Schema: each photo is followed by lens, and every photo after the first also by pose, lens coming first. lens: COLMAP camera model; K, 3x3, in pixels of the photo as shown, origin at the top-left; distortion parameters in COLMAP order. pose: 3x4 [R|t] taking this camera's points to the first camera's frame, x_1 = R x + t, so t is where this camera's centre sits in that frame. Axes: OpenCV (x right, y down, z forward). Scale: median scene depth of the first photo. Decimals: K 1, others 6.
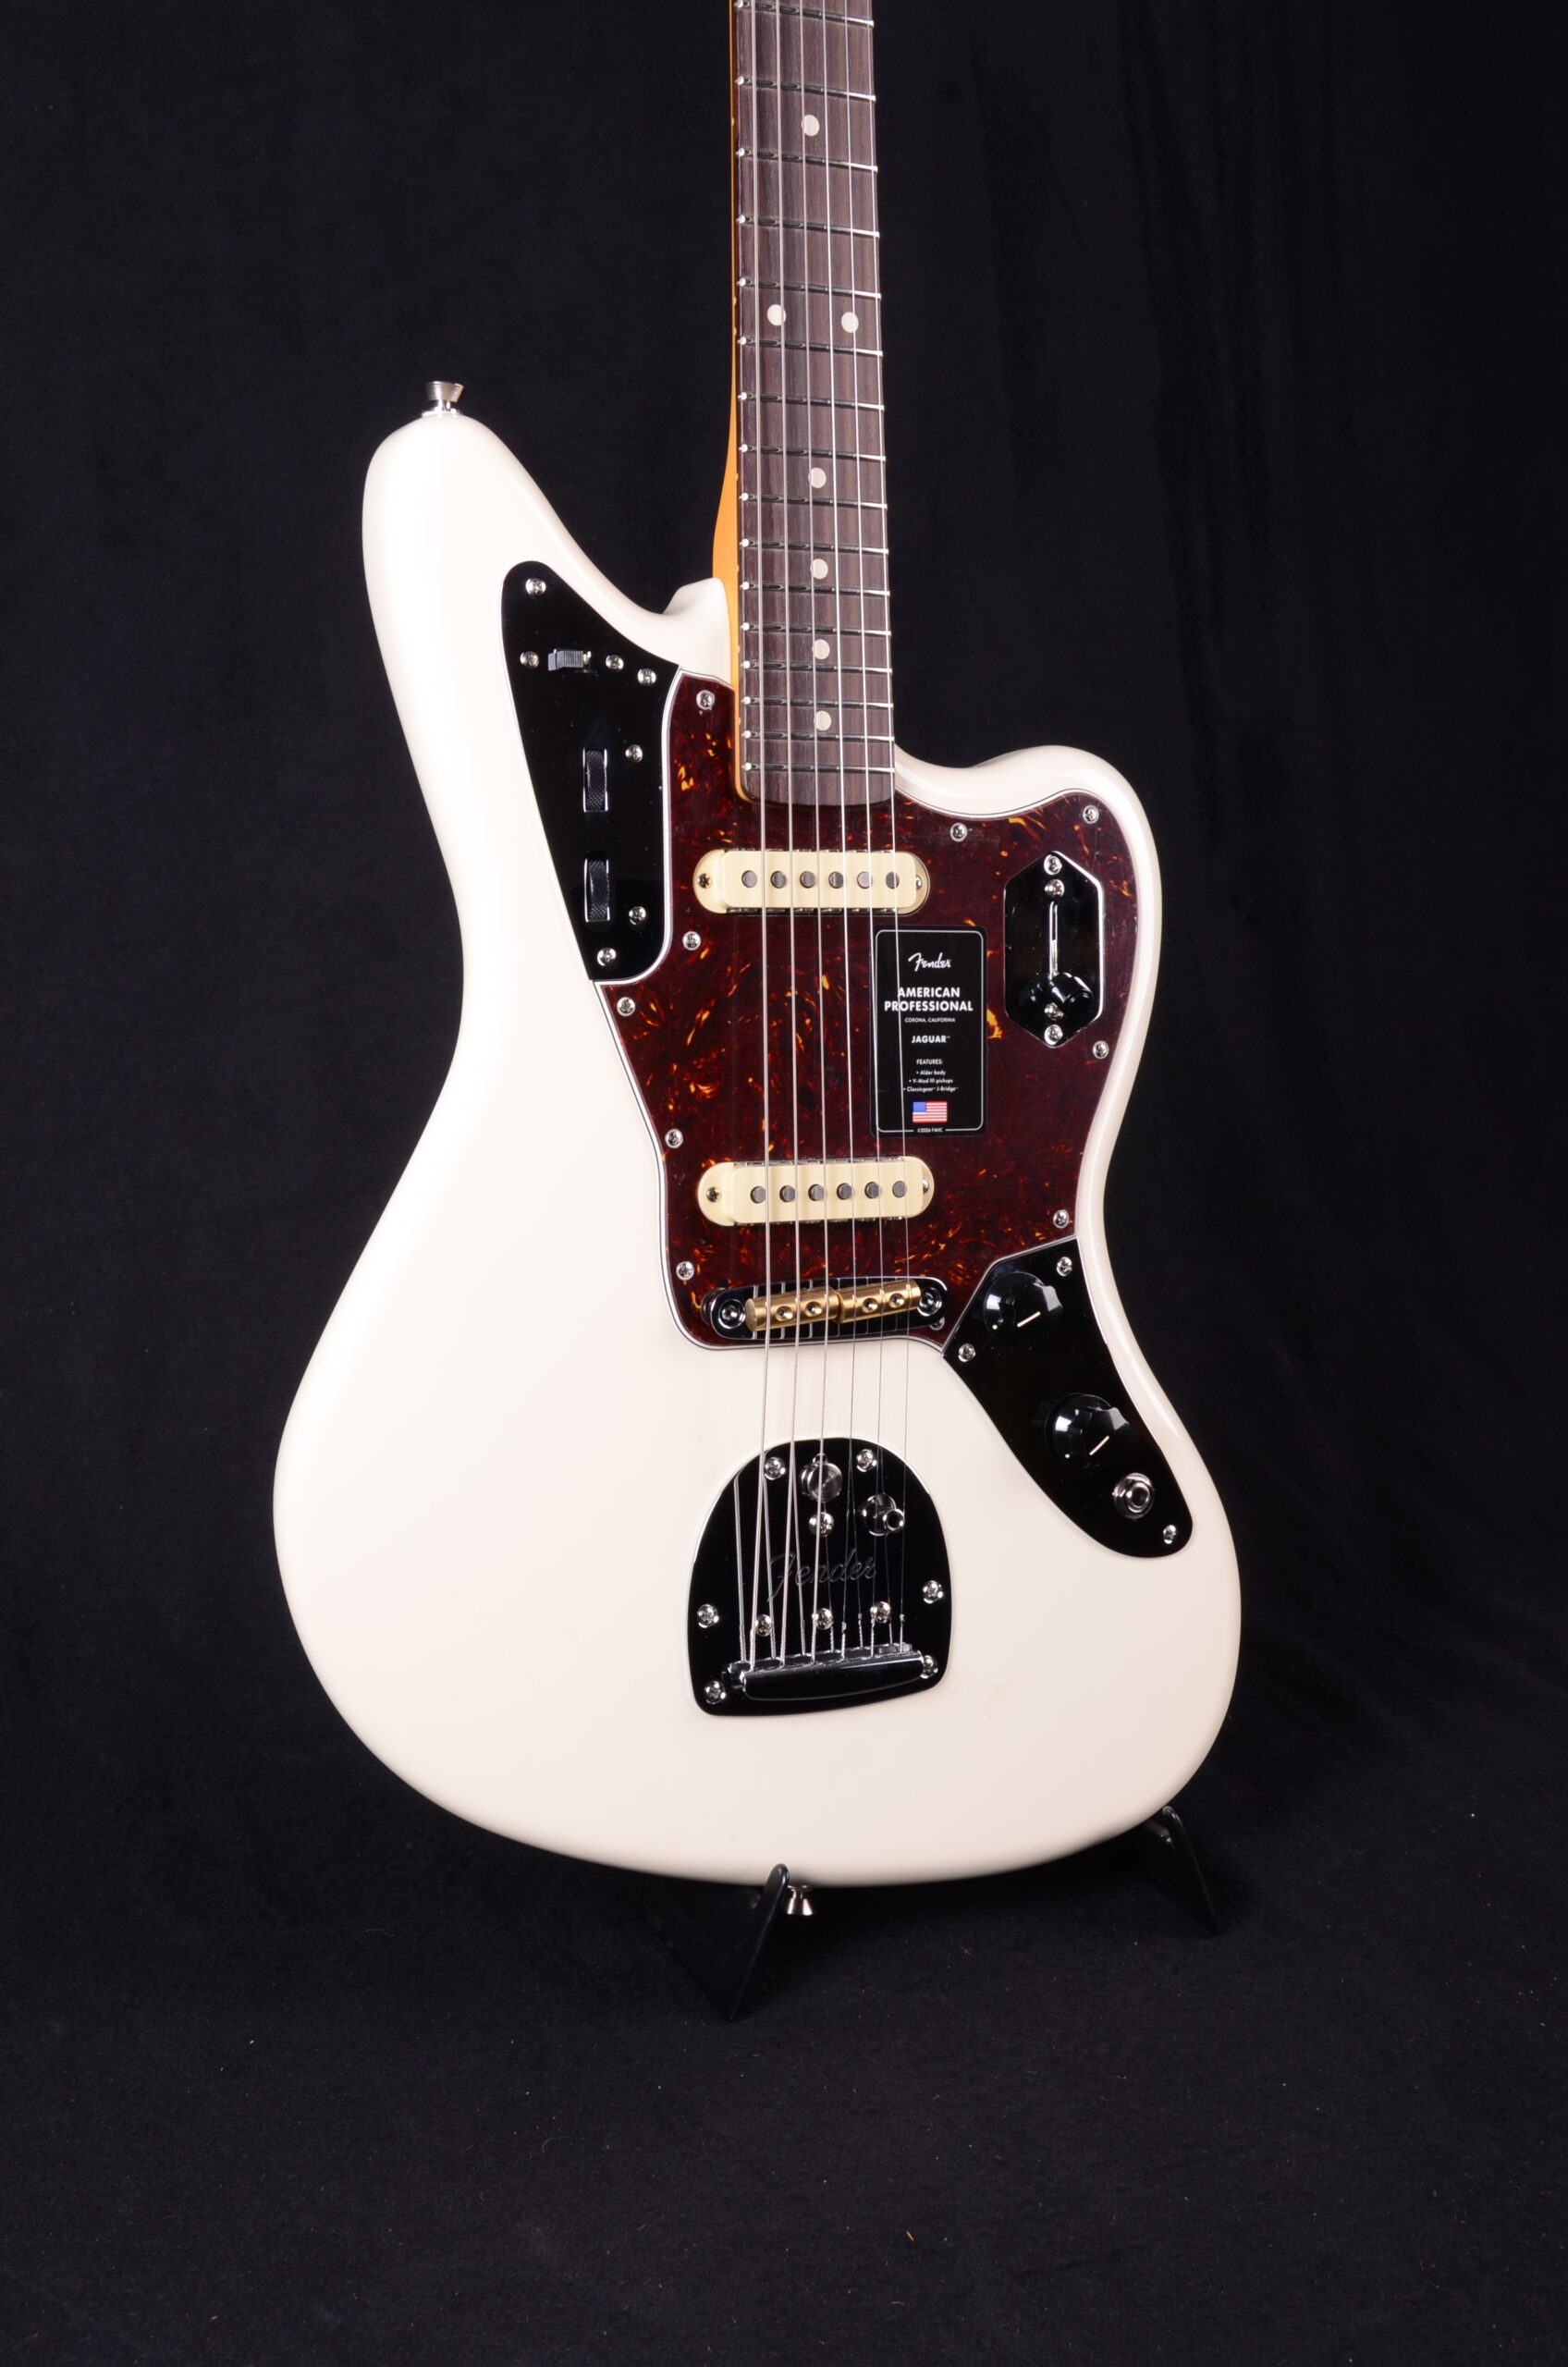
lens RADIAL K [[3100.2, 0, 801.6], [0, 3100.2, 1210.8], [0, 0, 1]] dist [0.088269, 0.000000]
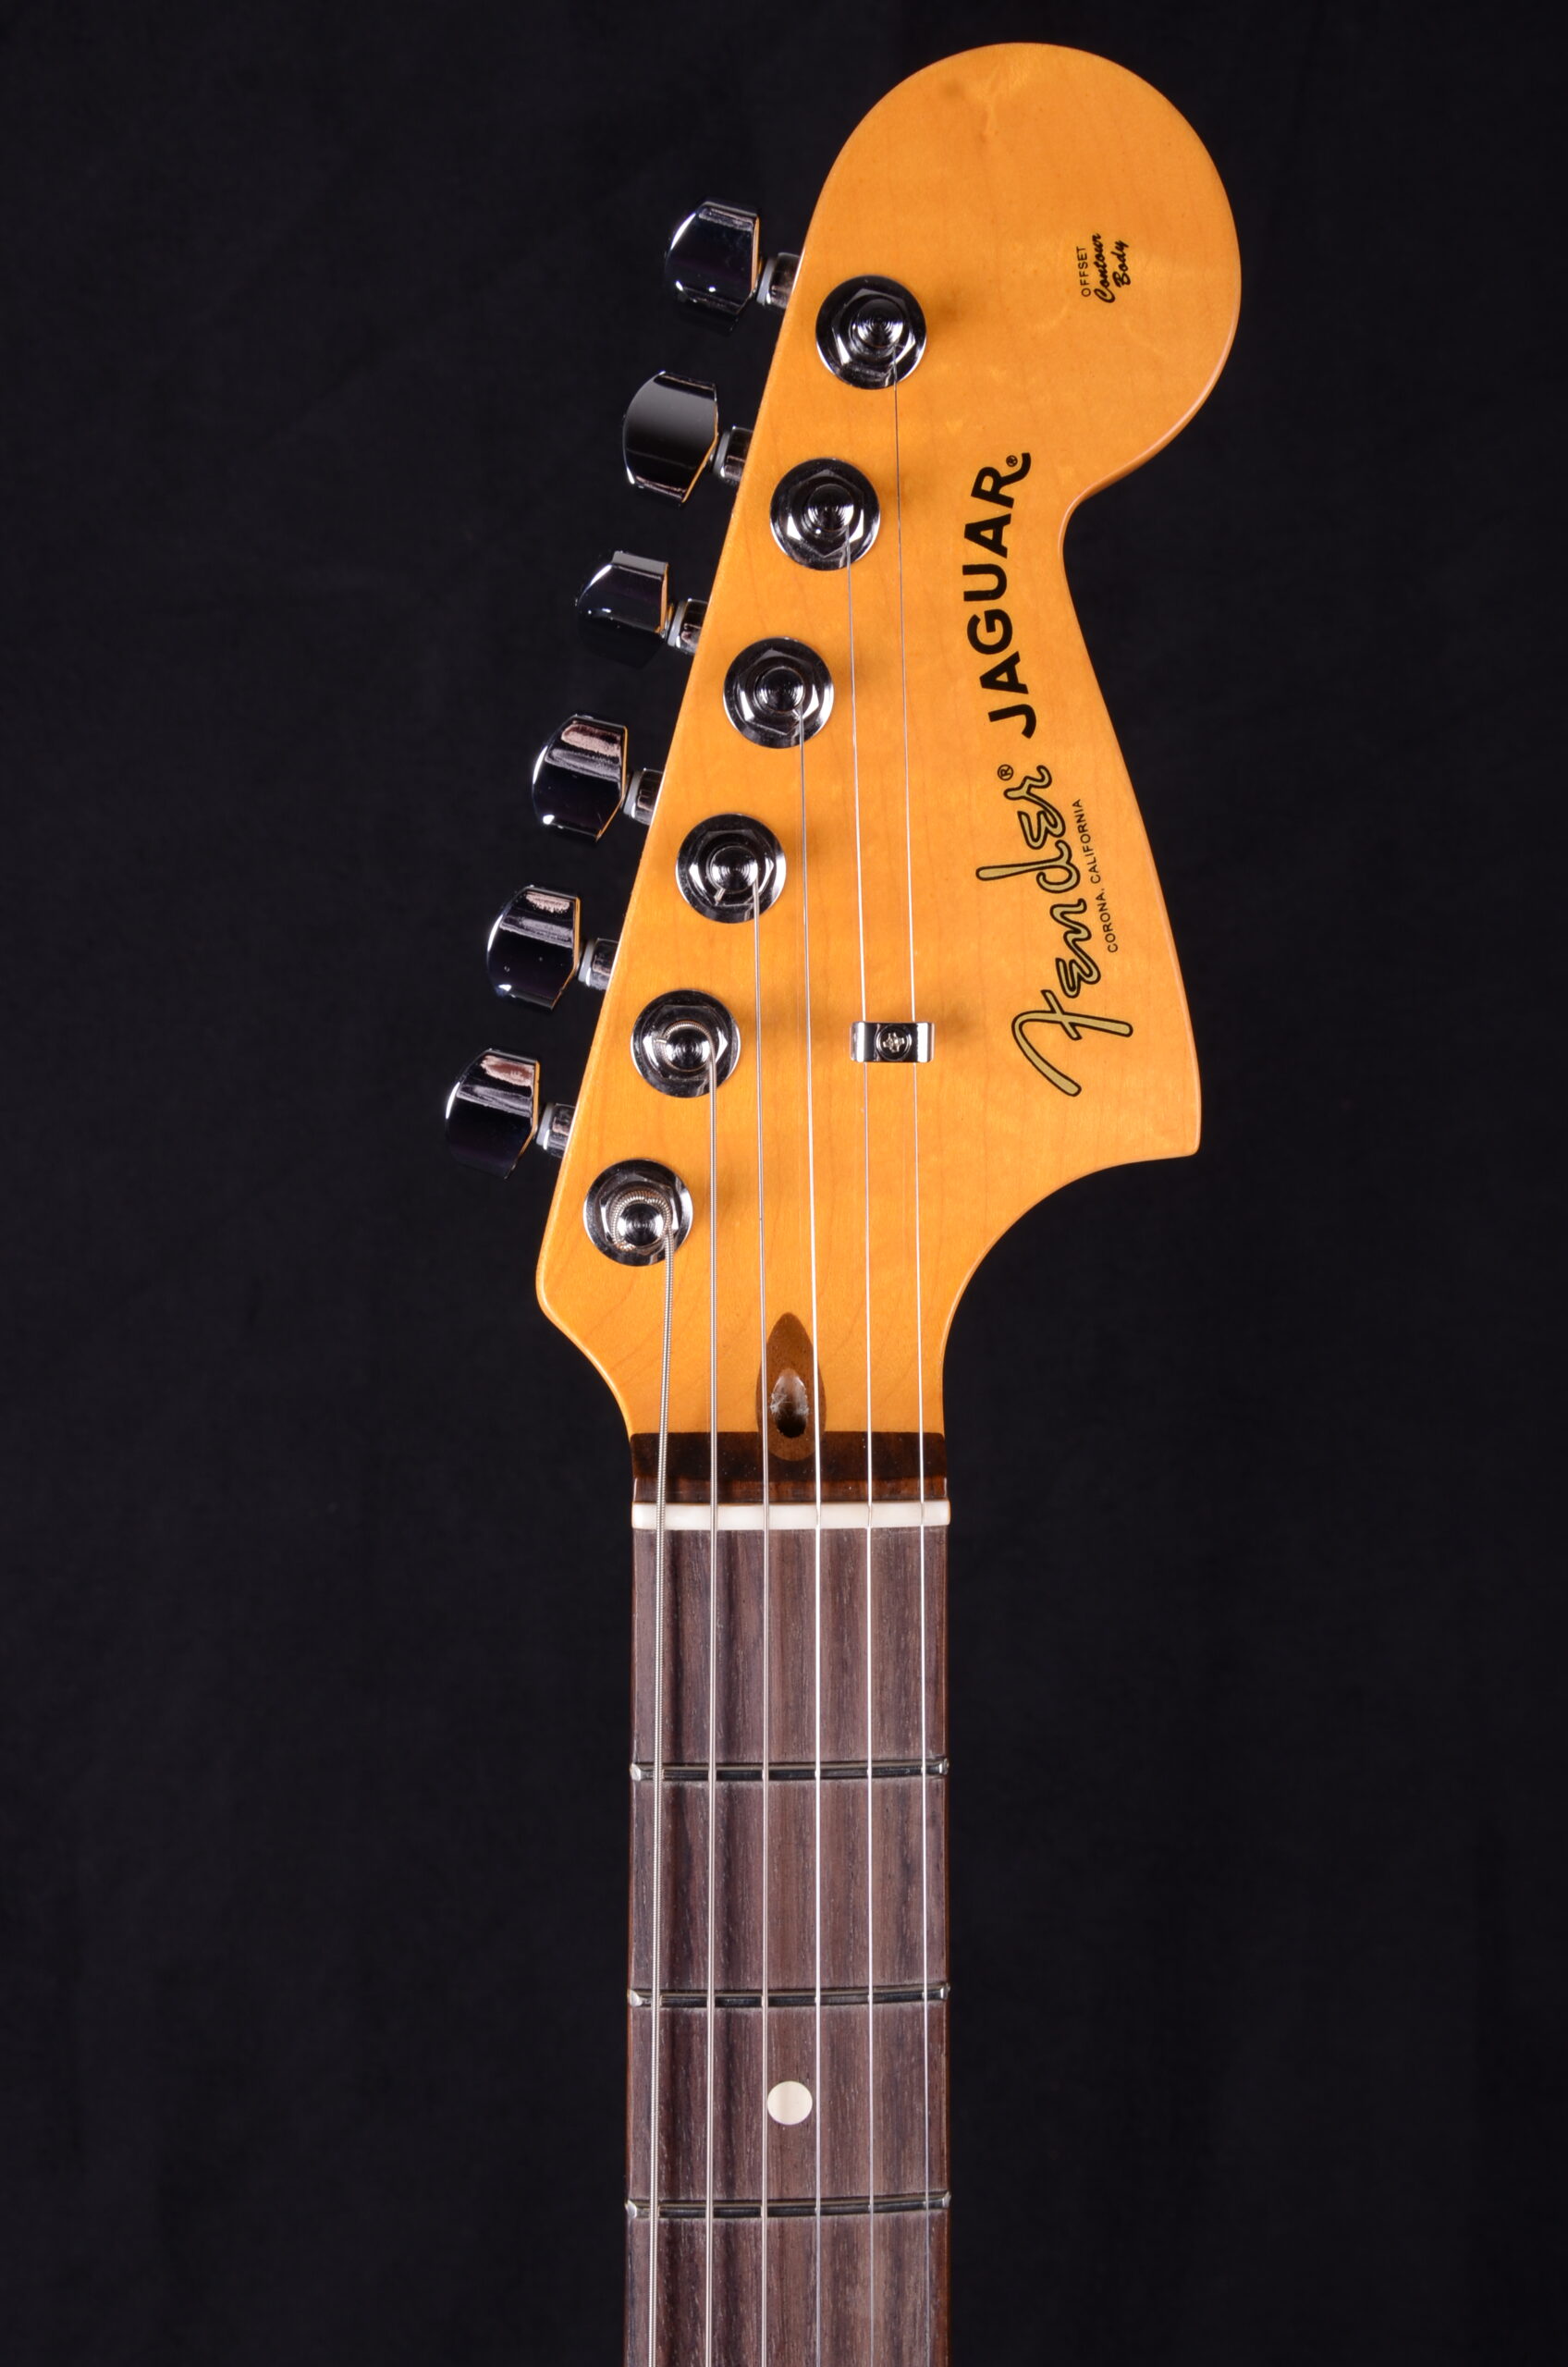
lens RADIAL K [[2708.5, 0, 792.4], [0, 2708.5, 1194.5], [0, 0, 1]] dist [0.031651, 0.000000]
pose [[0.920313, 0.065415, -0.385675, 0.135697], [-0.040782, 0.996591, 0.071717, -0.643001], [0.389052, -0.050273, 0.919843, 0.639316]]
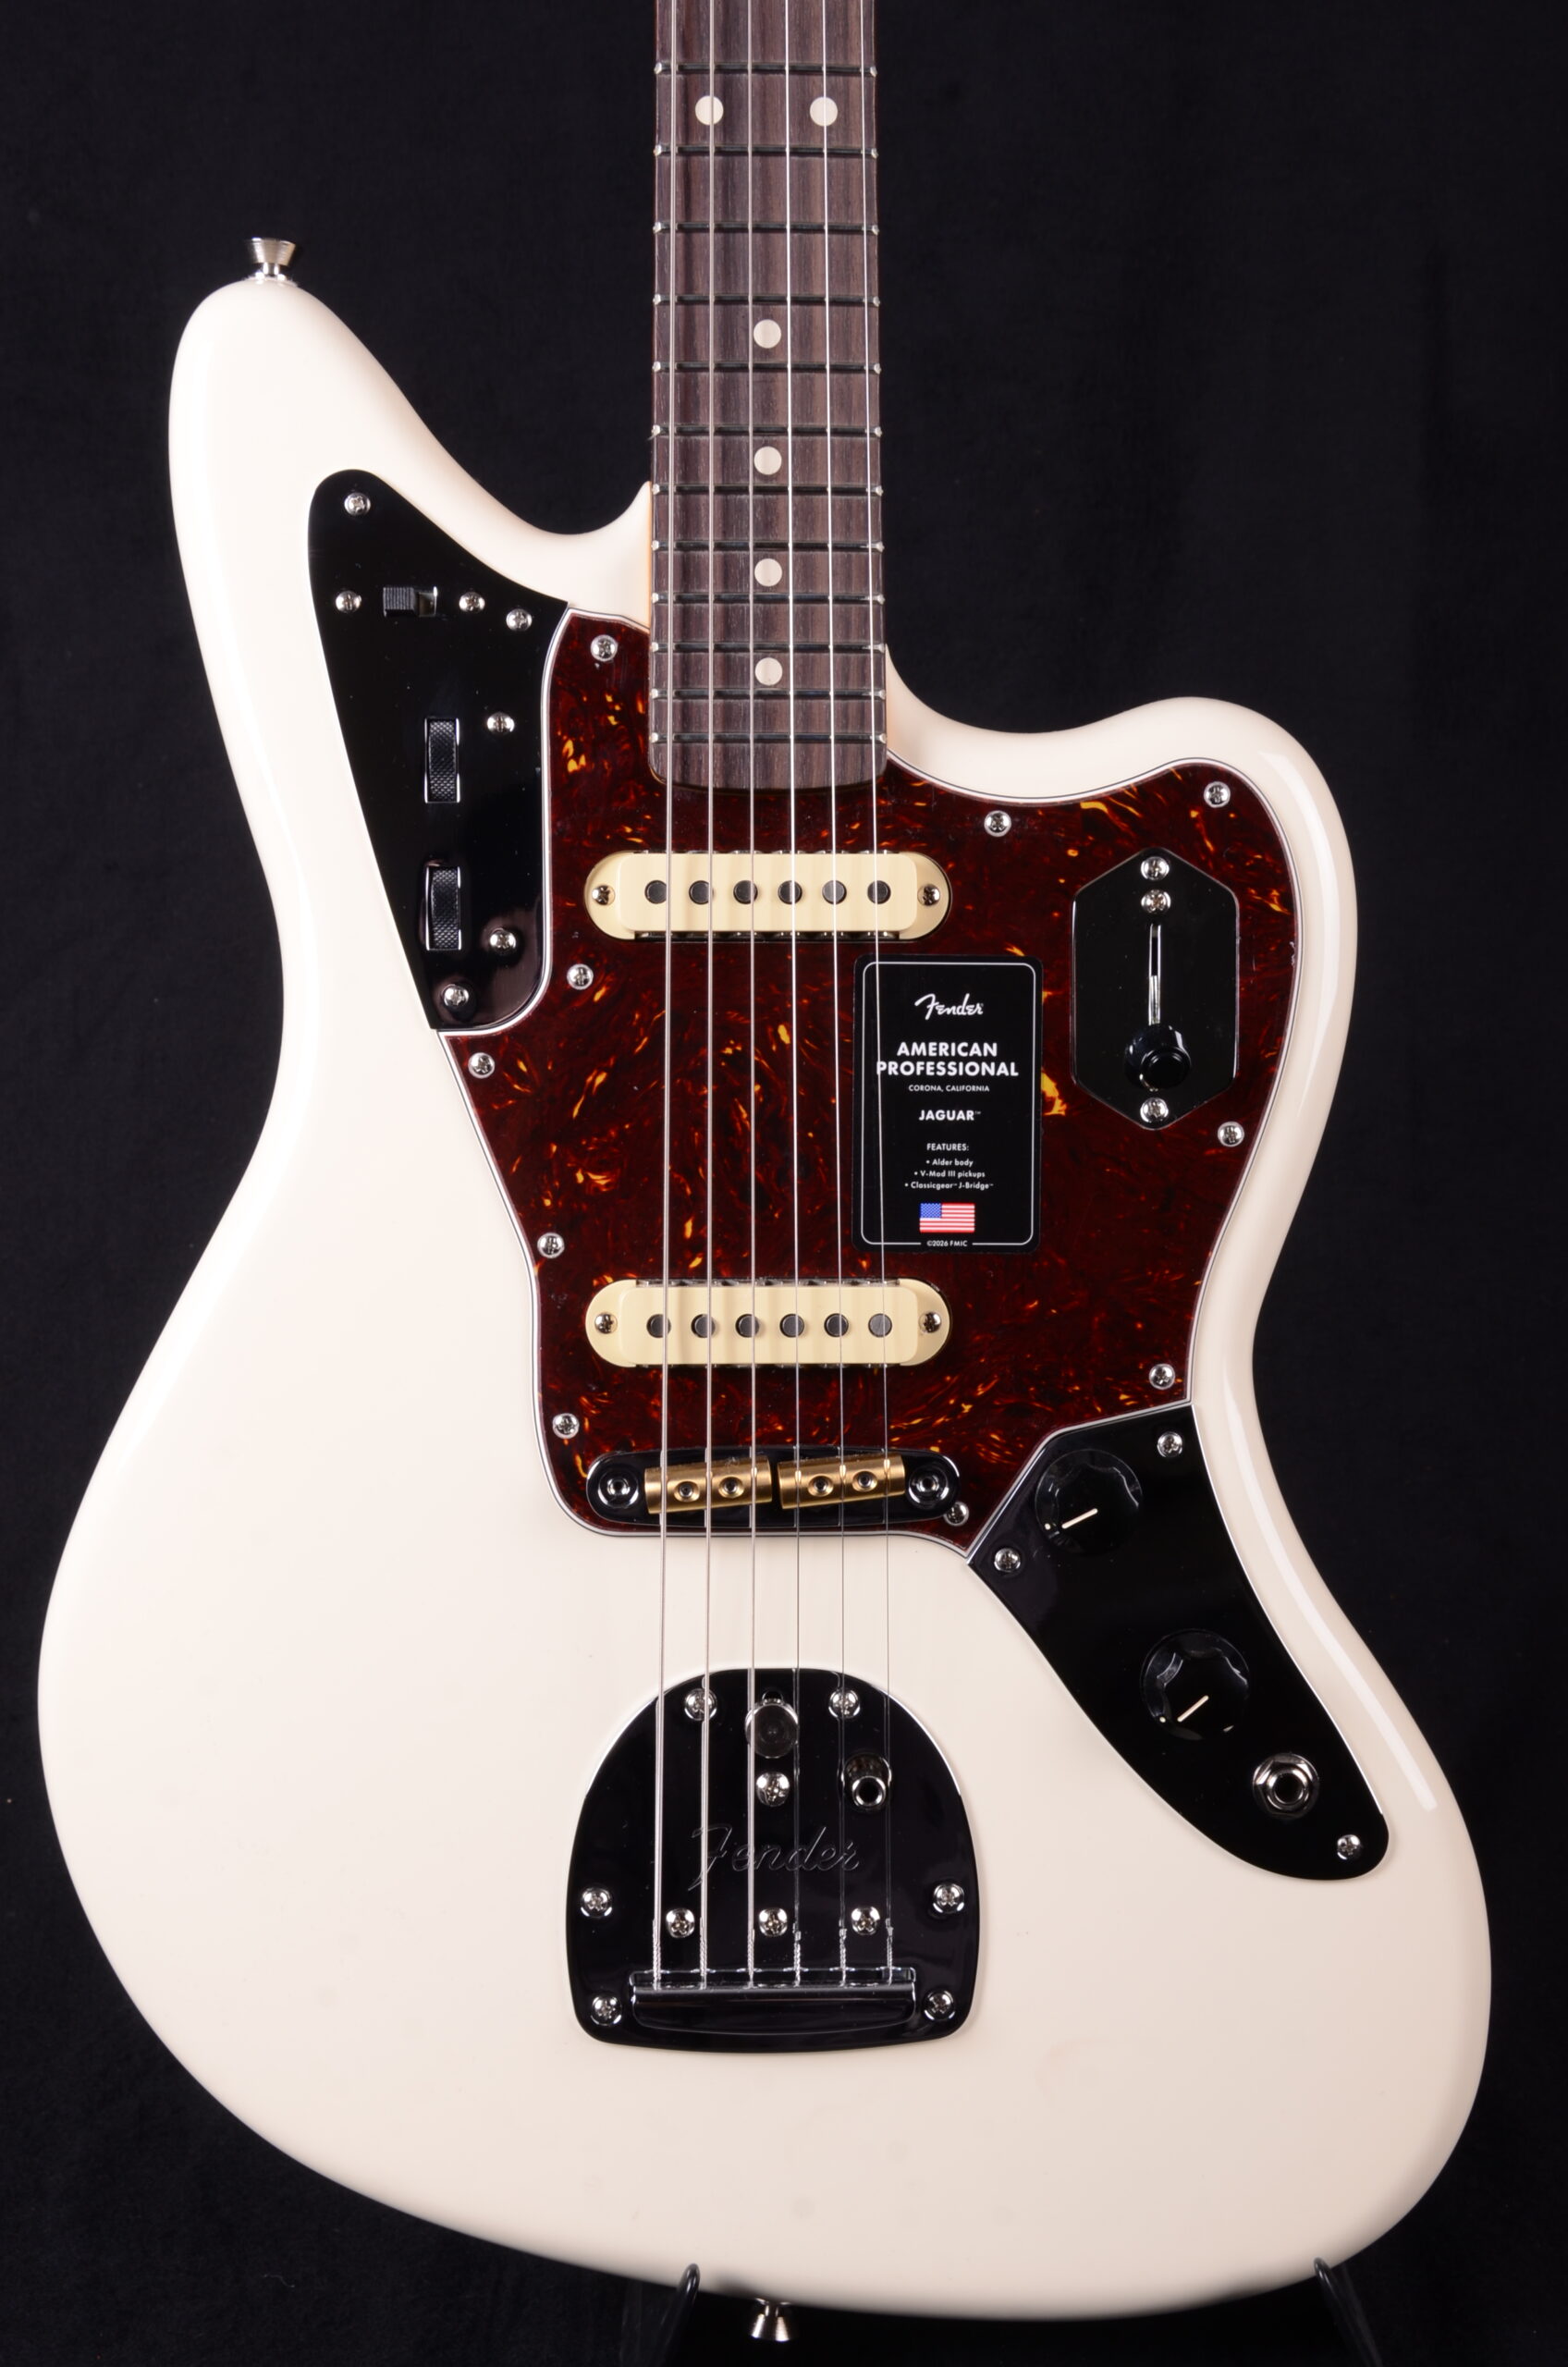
lens RADIAL K [[3626.9, 0, 796.7], [0, 3626.9, 1214.9], [0, 0, 1]] dist [0.154100, 0.000000]
pose [[0.913945, 0.025232, -0.405053, 0.354716], [-0.035495, 0.999211, -0.017845, -0.016913], [0.404282, 0.030687, 0.914119, 0.233624]]
